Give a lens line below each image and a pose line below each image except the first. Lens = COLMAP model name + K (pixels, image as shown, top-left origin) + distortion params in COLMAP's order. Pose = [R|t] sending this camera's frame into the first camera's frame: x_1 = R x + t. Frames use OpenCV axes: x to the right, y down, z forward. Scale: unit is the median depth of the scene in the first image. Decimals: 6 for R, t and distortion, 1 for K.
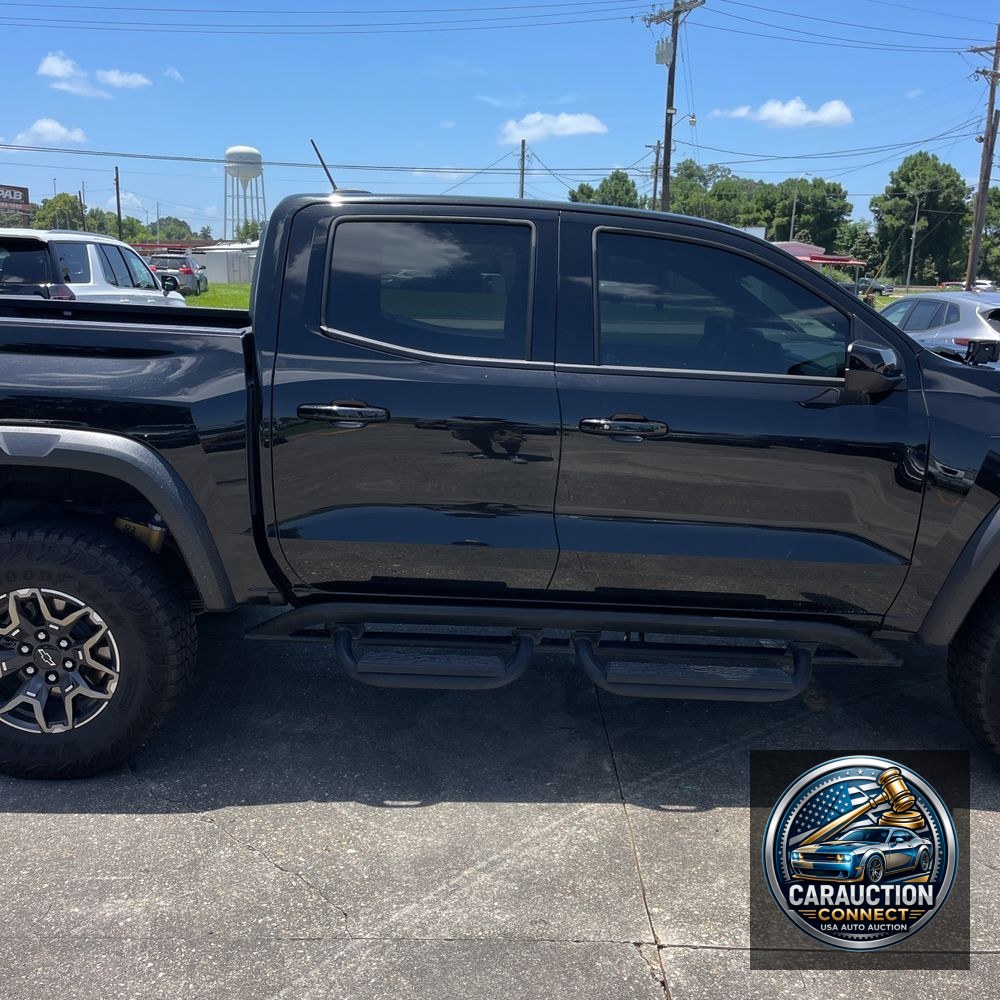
lens RADIAL K [[1015.5, 0, 494.4], [0, 1015.5, 483.2], [0, 0, 1]] dist [0.089512, -0.115097]
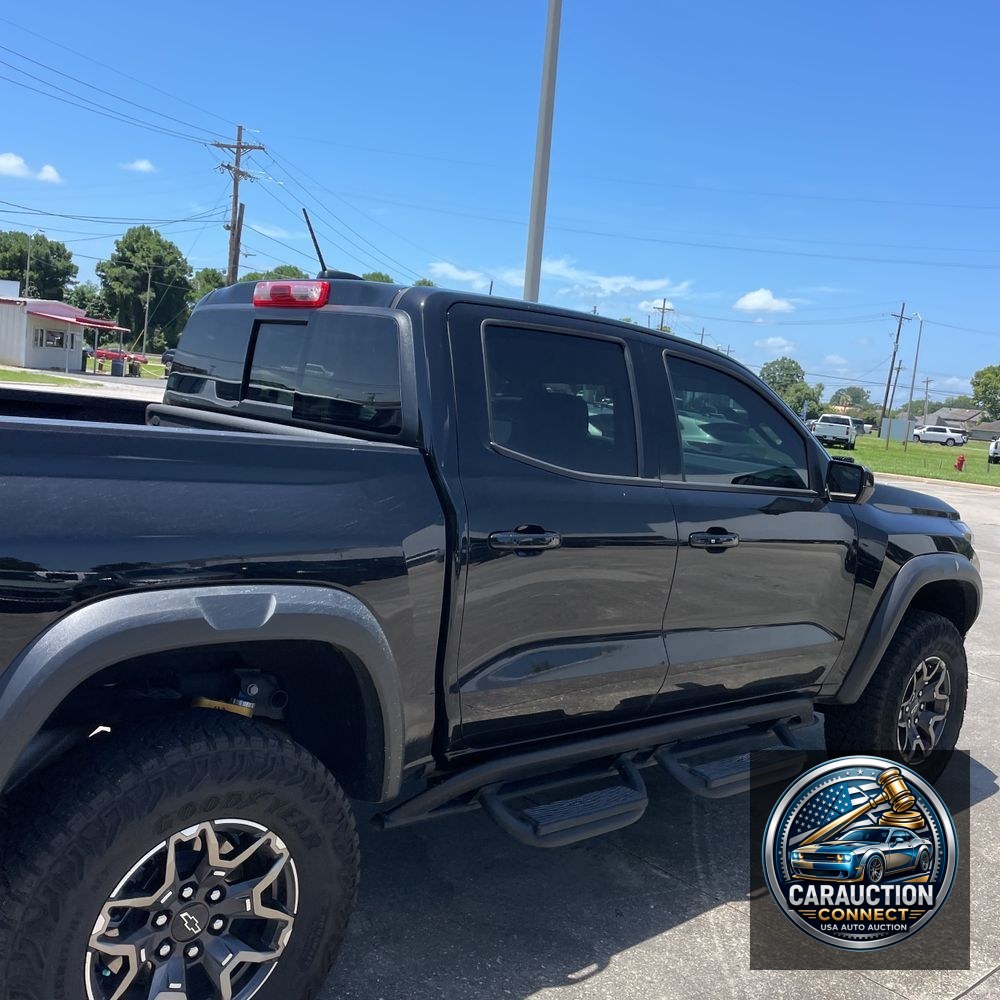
lens RADIAL K [[1018.7, 0, 496.5], [0, 1018.7, 484.6], [0, 0, 1]] dist [0.096921, -0.137655]
pose [[0.750562, -0.013512, 0.660661, -0.037832], [0.052969, 0.997804, -0.039769, -0.004179], [-0.658673, 0.064844, 0.749630, 0.017598]]
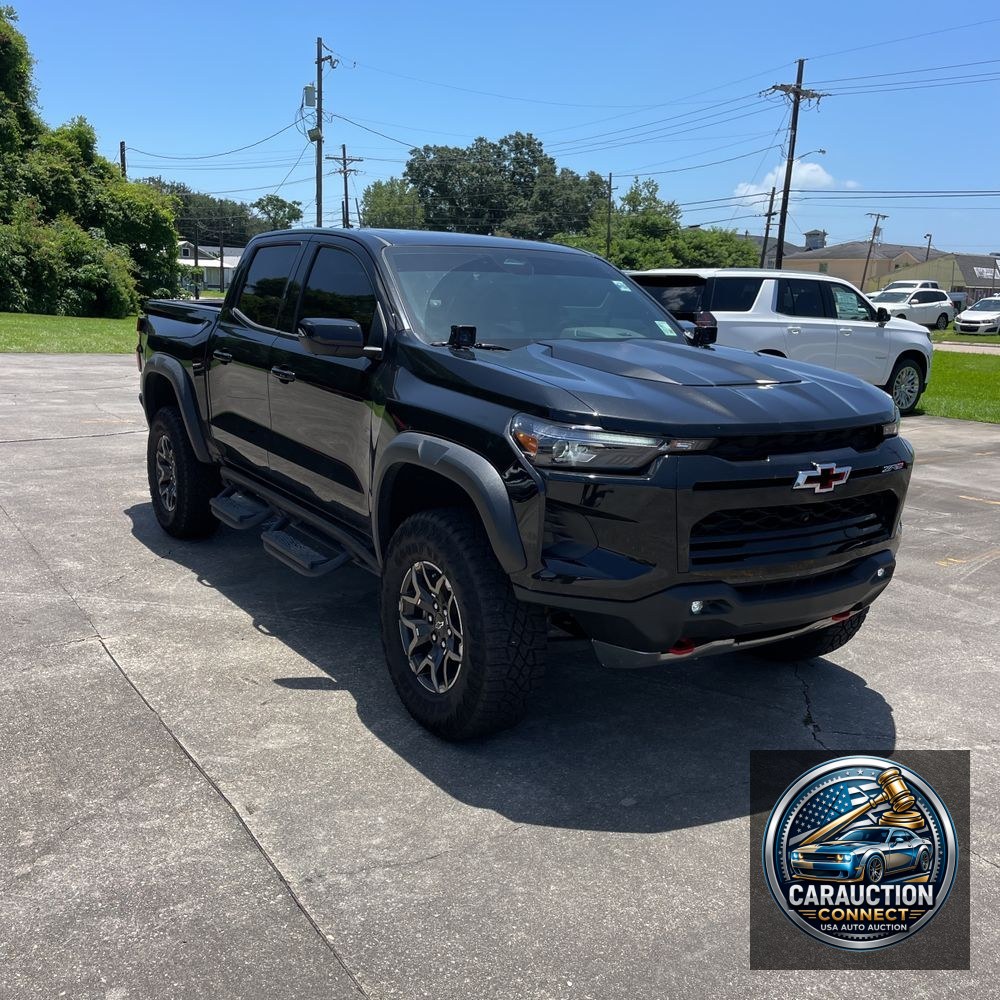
lens RADIAL K [[1003.7, 0, 485.9], [0, 1003.7, 496.3], [0, 0, 1]] dist [0.095910, -0.133648]
pose [[0.522688, 0.158352, -0.837688, 0.080163], [-0.185034, 0.980247, 0.069846, -0.001877], [0.832202, 0.118493, 0.541664, 0.023095]]
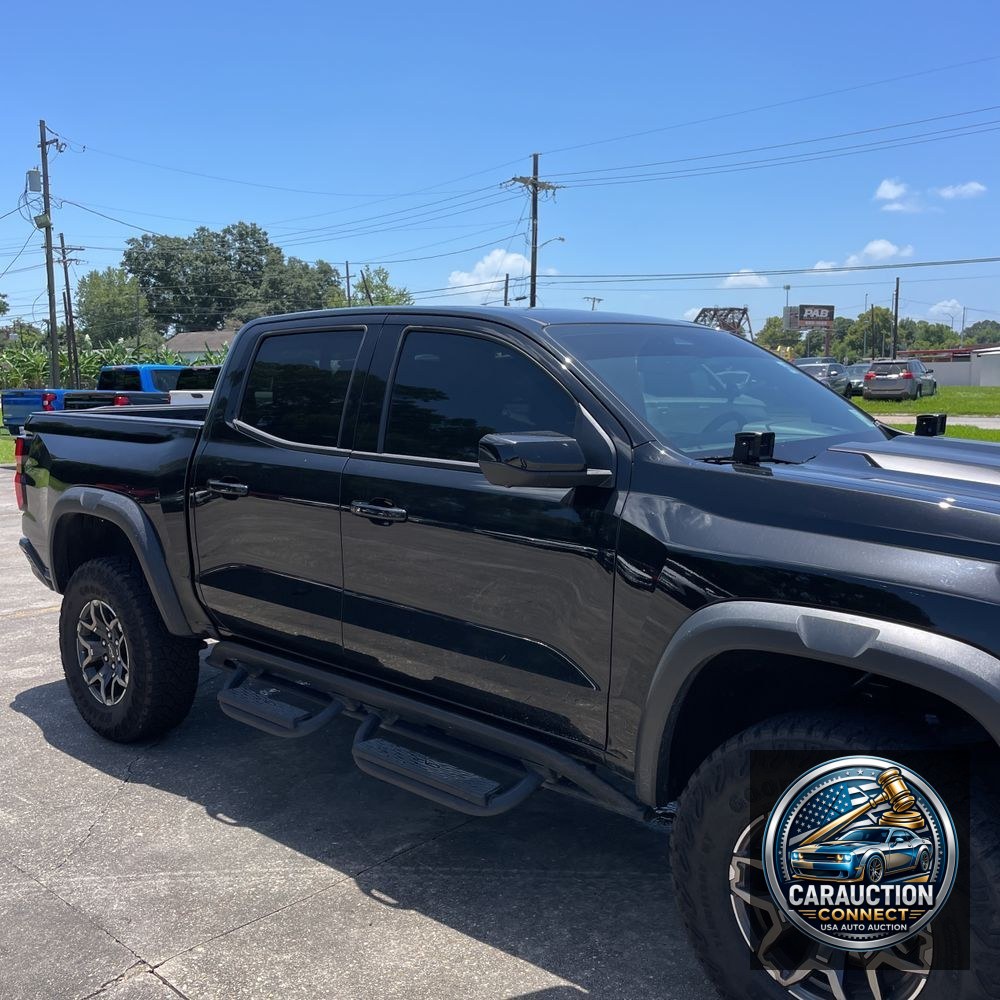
lens RADIAL K [[1003.7, 0, 485.9], [0, 1003.7, 496.3], [0, 0, 1]] dist [0.095910, -0.133648]
pose [[0.724448, 0.044930, -0.687864, 0.046874], [-0.106380, 0.993206, -0.047164, -0.001712], [0.681072, 0.107343, 0.724306, 0.016109]]
